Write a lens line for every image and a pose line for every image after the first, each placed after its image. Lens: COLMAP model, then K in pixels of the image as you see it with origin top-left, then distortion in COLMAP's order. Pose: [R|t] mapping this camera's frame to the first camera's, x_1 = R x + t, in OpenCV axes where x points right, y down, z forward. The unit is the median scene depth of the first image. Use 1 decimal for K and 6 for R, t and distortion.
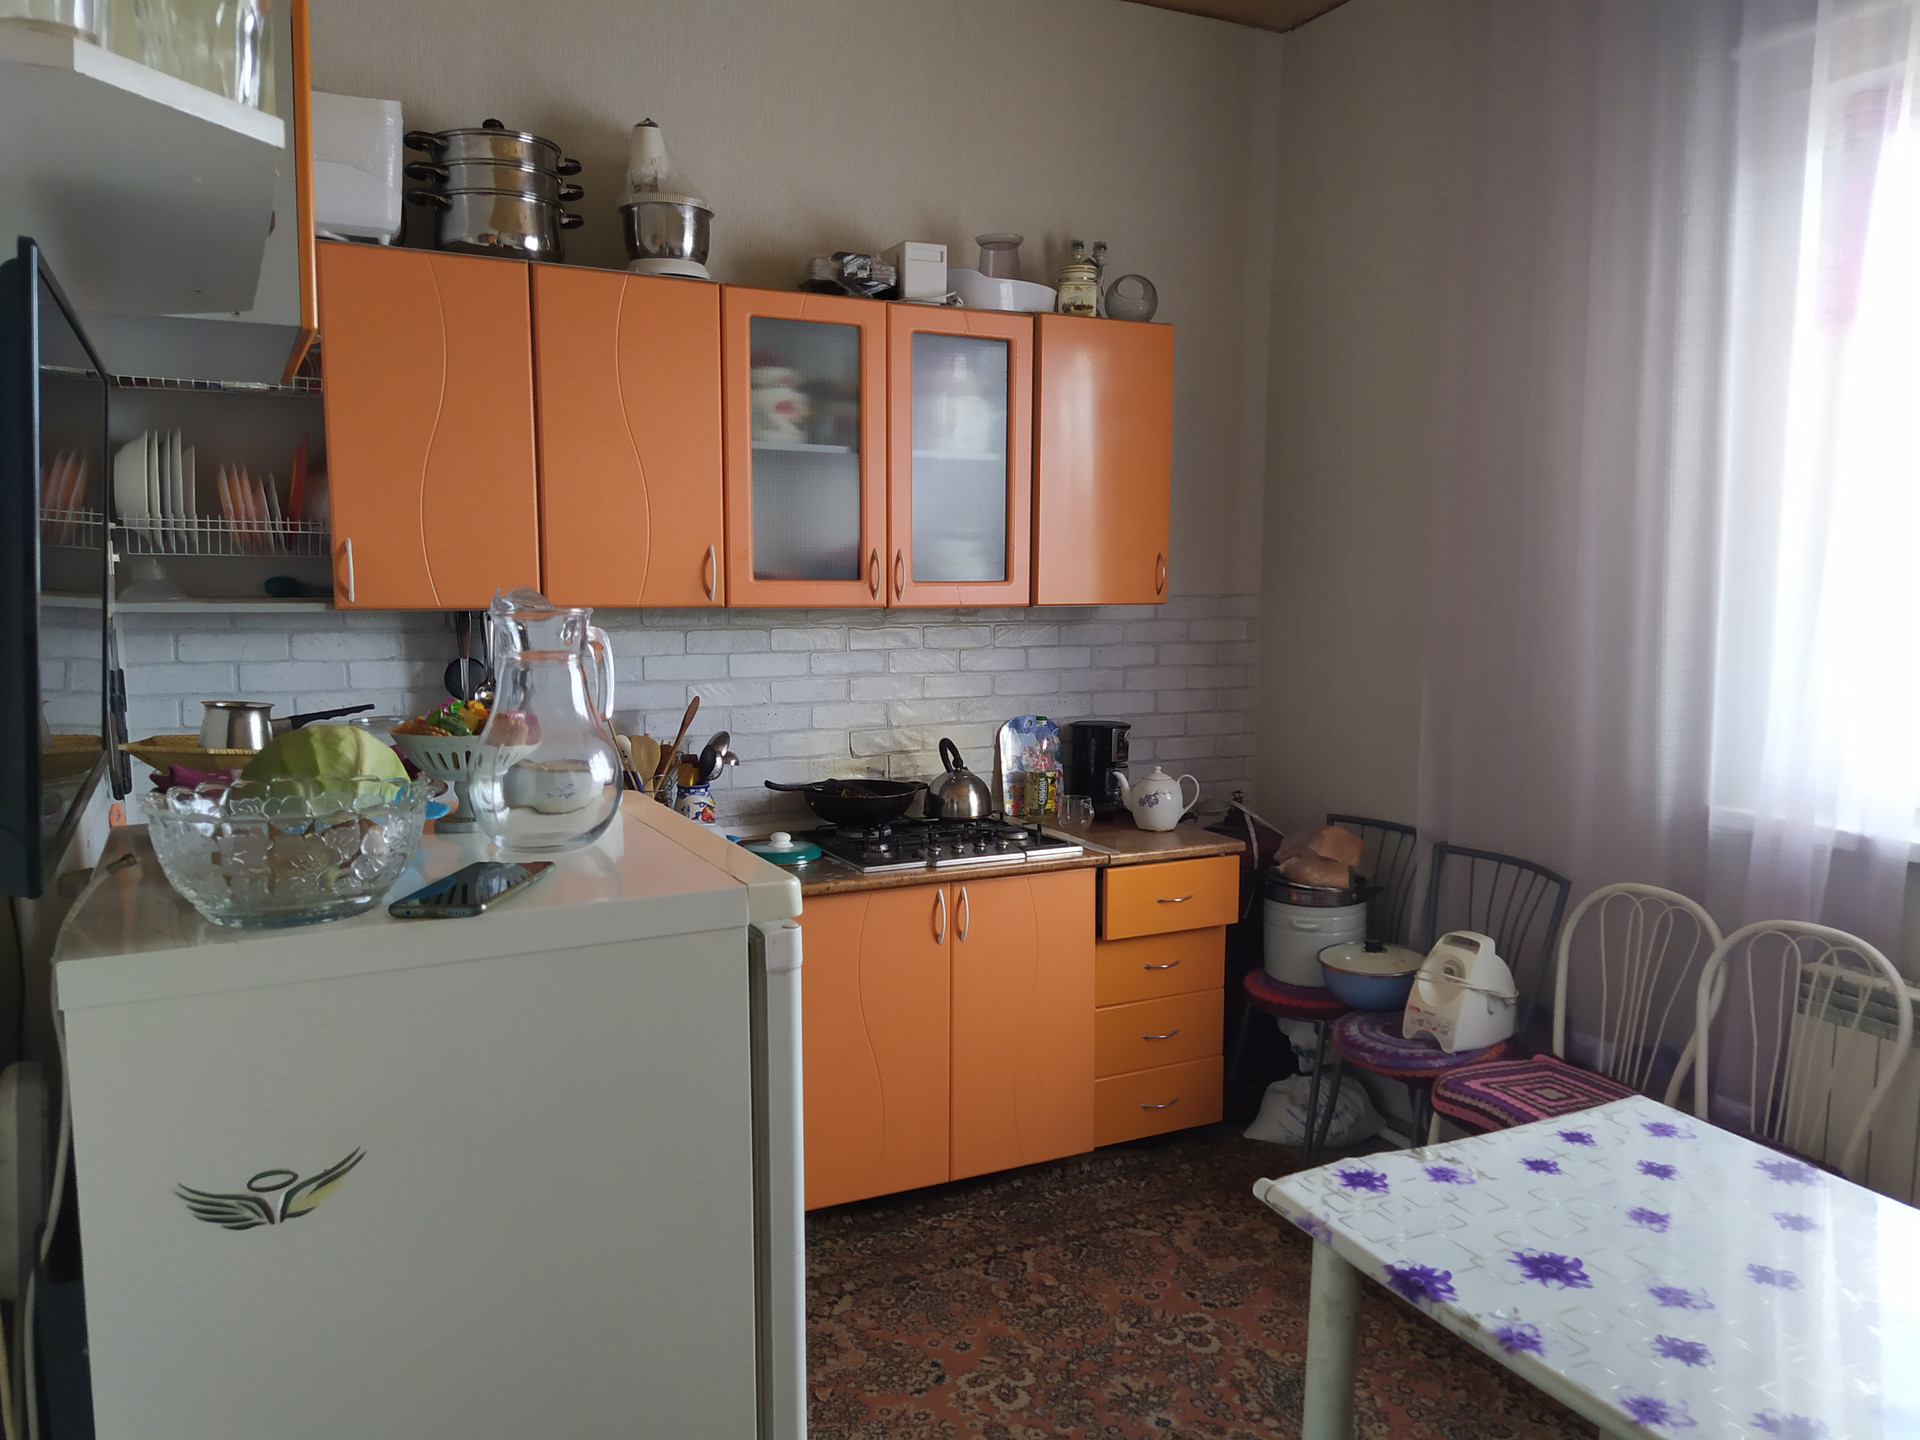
lens RADIAL K [[1433.4, 0, 960.1], [0, 1433.4, 722.2], [0, 0, 1]] dist [0.117283, -0.170020]
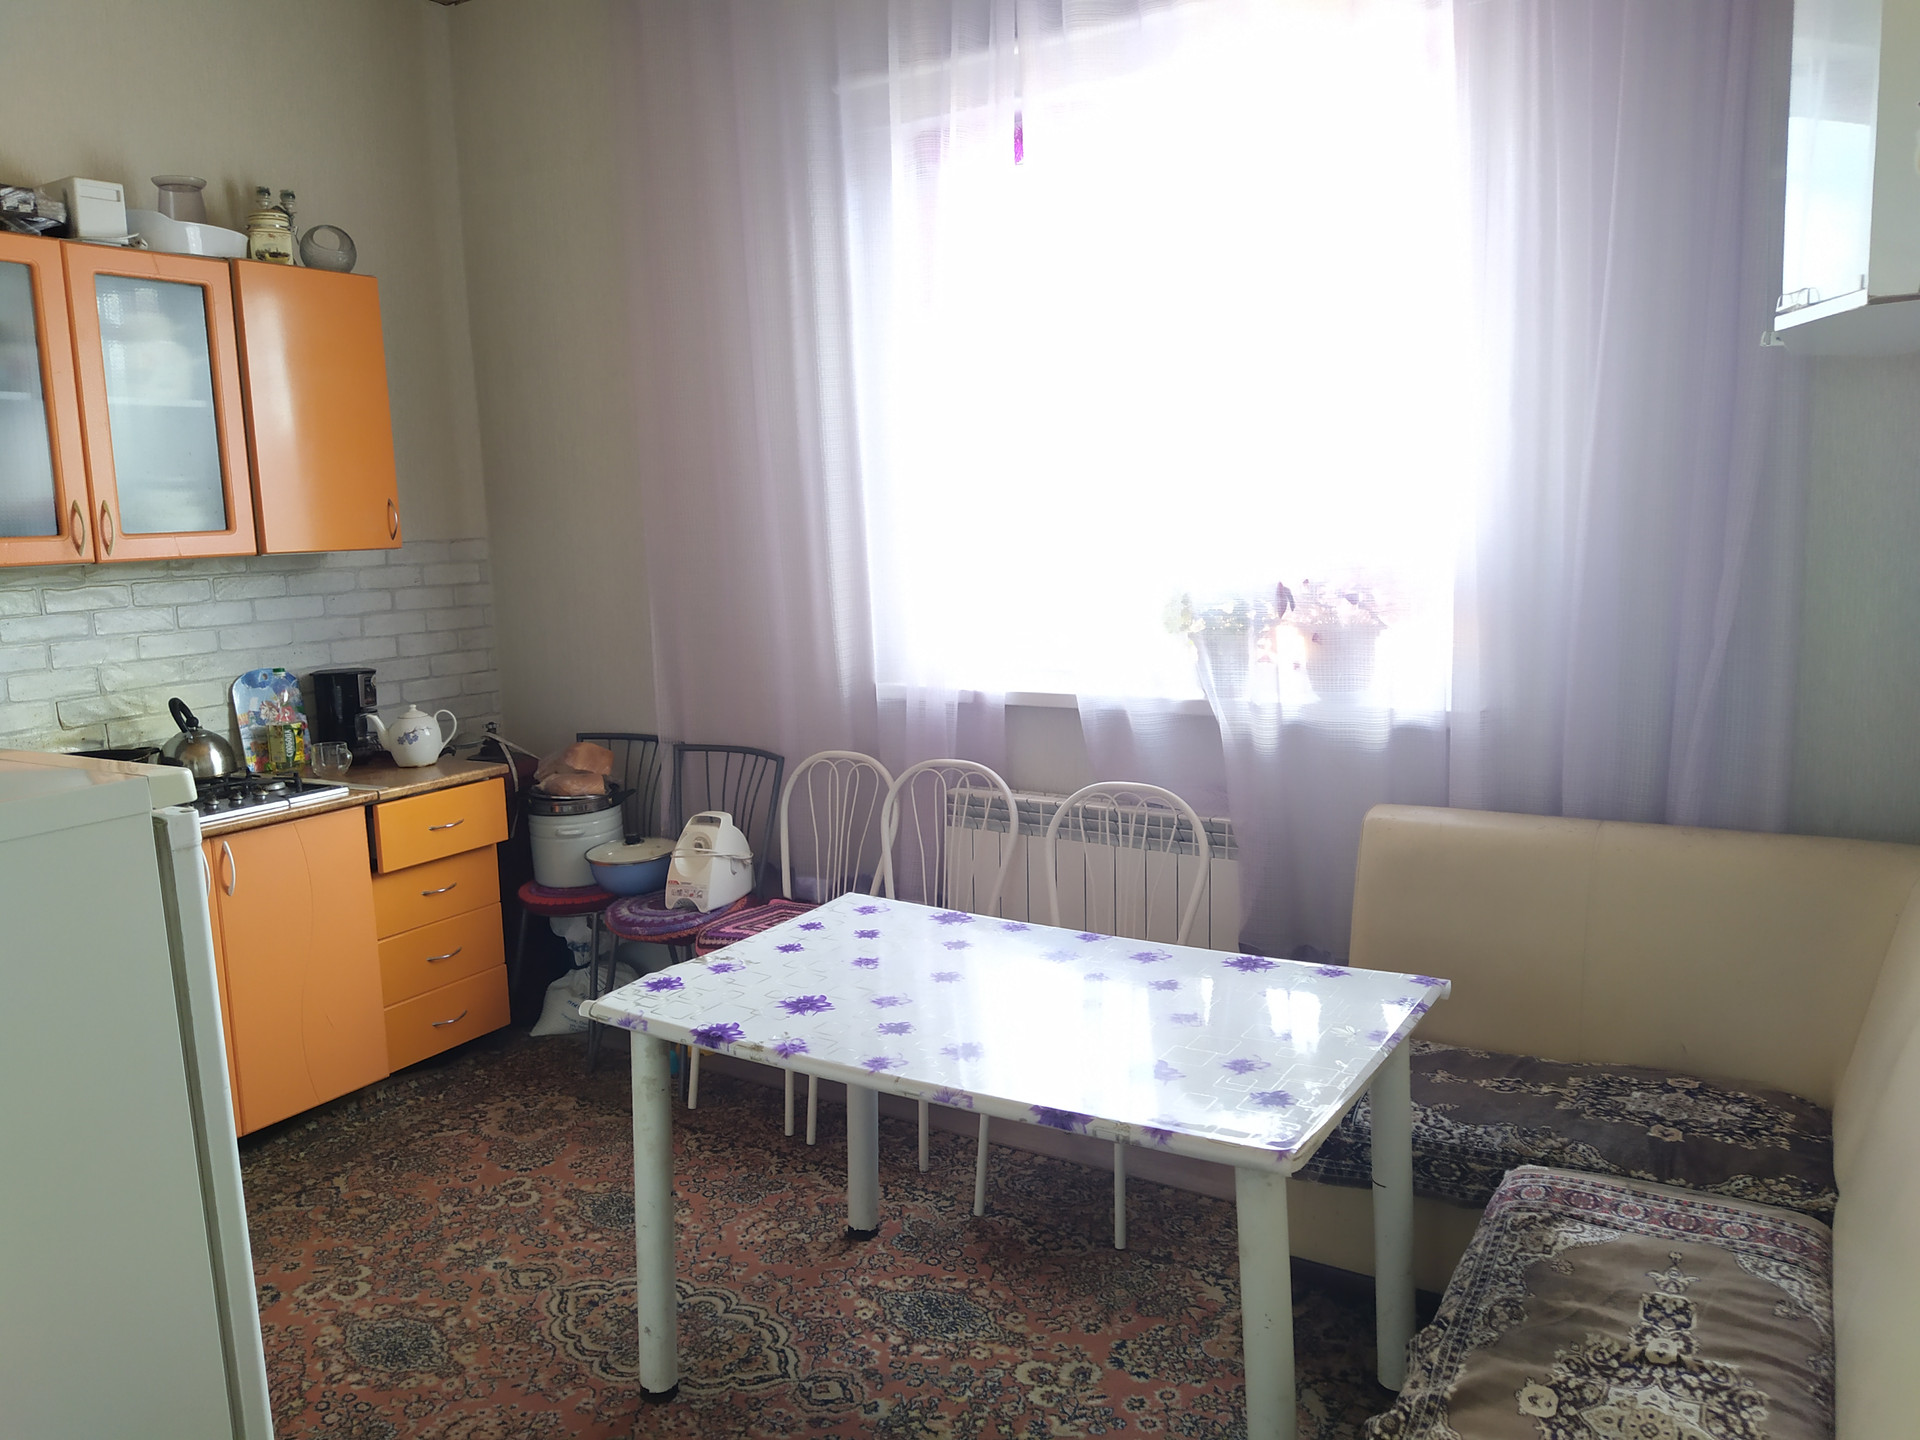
lens RADIAL K [[1433.4, 0, 960.1], [0, 1433.4, 722.2], [0, 0, 1]] dist [0.117283, -0.170020]
pose [[0.854593, -0.109178, 0.507693, -0.066188], [0.093703, 0.994022, 0.056033, 0.024196], [-0.510775, -0.000313, 0.859714, -0.120777]]
